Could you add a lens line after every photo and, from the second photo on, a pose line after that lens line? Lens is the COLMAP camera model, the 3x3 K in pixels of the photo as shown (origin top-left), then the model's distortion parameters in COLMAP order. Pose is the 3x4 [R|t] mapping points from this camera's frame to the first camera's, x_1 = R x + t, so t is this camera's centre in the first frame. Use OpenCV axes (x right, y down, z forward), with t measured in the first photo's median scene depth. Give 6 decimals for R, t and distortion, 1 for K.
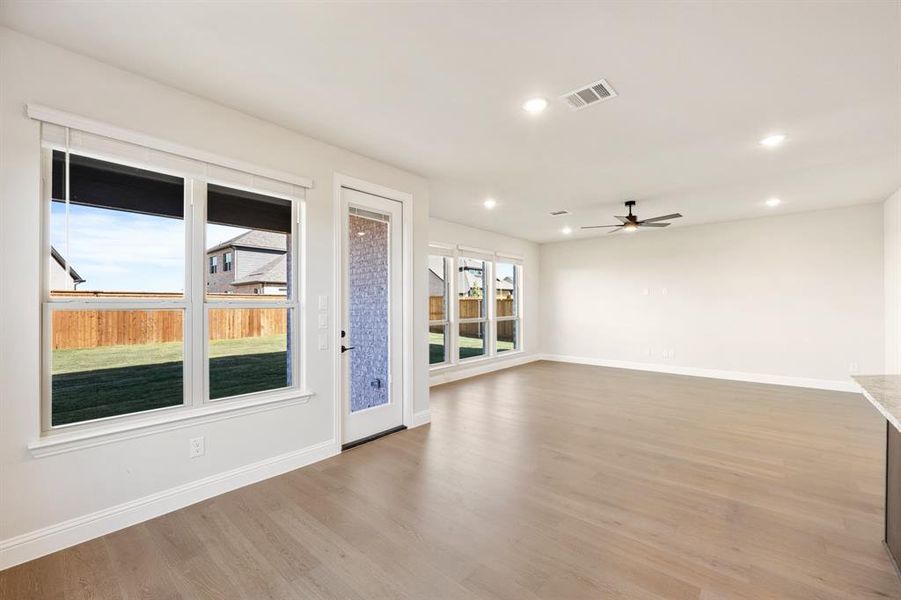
lens RADIAL K [[368.5, 0, 450.2], [0, 368.5, 303.2], [0, 0, 1]] dist [0.009677, -0.000055]
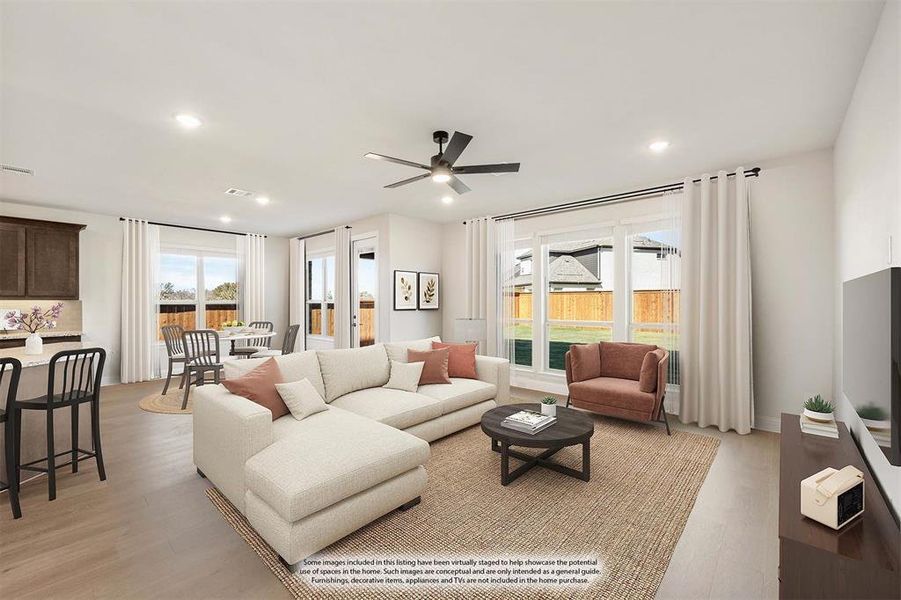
lens RADIAL K [[369.6, 0, 459.3], [0, 369.6, 303.4], [0, 0, 1]] dist [-0.000847, -0.000031]
pose [[-0.022569, 0.013611, -0.999653, 1.414478], [0.005502, 0.999894, 0.013490, -0.010304], [0.999730, -0.005196, -0.022642, 1.370776]]
